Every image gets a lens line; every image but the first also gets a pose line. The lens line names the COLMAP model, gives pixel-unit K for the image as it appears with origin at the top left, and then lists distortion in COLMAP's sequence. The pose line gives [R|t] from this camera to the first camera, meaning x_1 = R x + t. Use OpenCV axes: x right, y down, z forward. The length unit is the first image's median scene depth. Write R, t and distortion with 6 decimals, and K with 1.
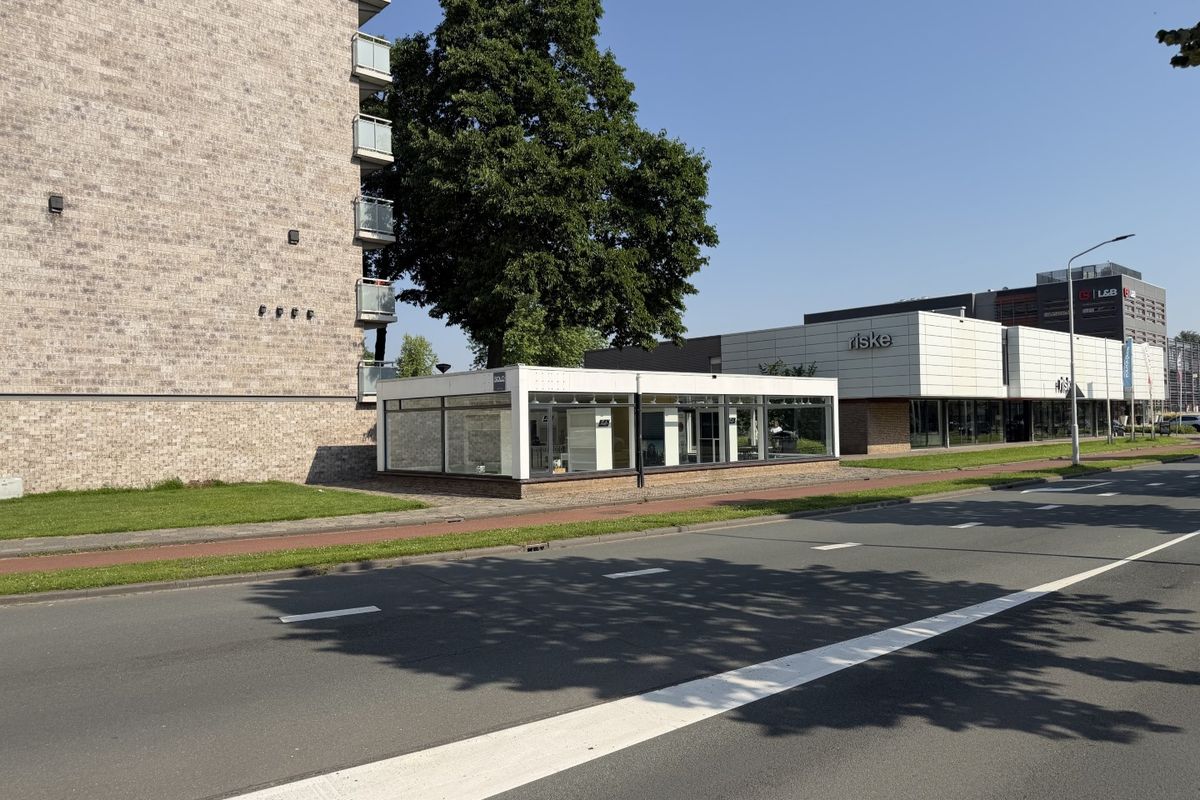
lens RADIAL K [[832.8, 0, 598.2], [0, 832.8, 402.2], [0, 0, 1]] dist [0.093838, -0.116033]
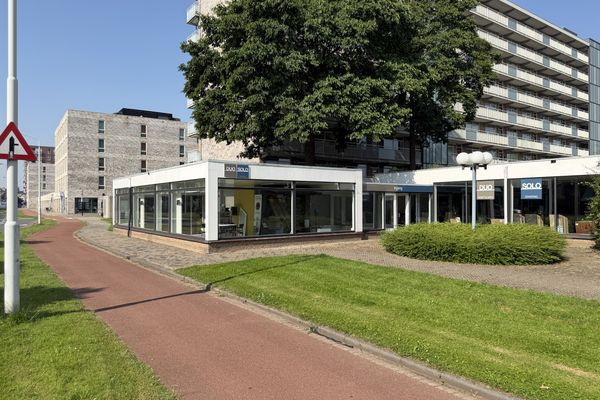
lens RADIAL K [[416.4, 0, 299.1], [0, 416.4, 201.1], [0, 0, 1]] dist [0.093838, -0.116033]
pose [[-0.109218, 0.011593, -0.993950, 0.888297], [0.030588, 0.999498, 0.008296, 0.021975], [0.993547, -0.029496, -0.109518, 1.353559]]
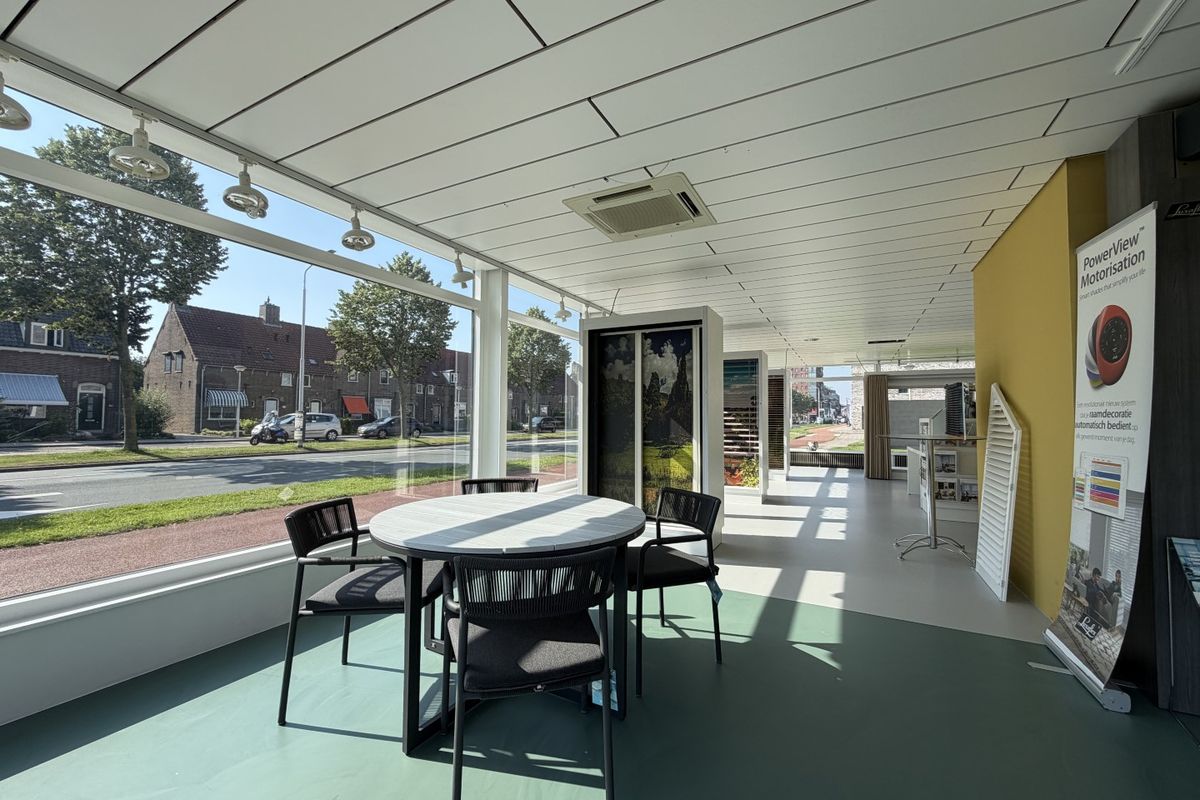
lens RADIAL K [[480.1, 0, 597.2], [0, 480.1, 399.8], [0, 0, 1]] dist [0.000865, -0.000019]
pose [[-0.941101, -0.002256, -0.338117, 0.233816], [0.018654, 0.998108, -0.058582, 0.048203], [0.337610, -0.061438, -0.939279, 1.239820]]
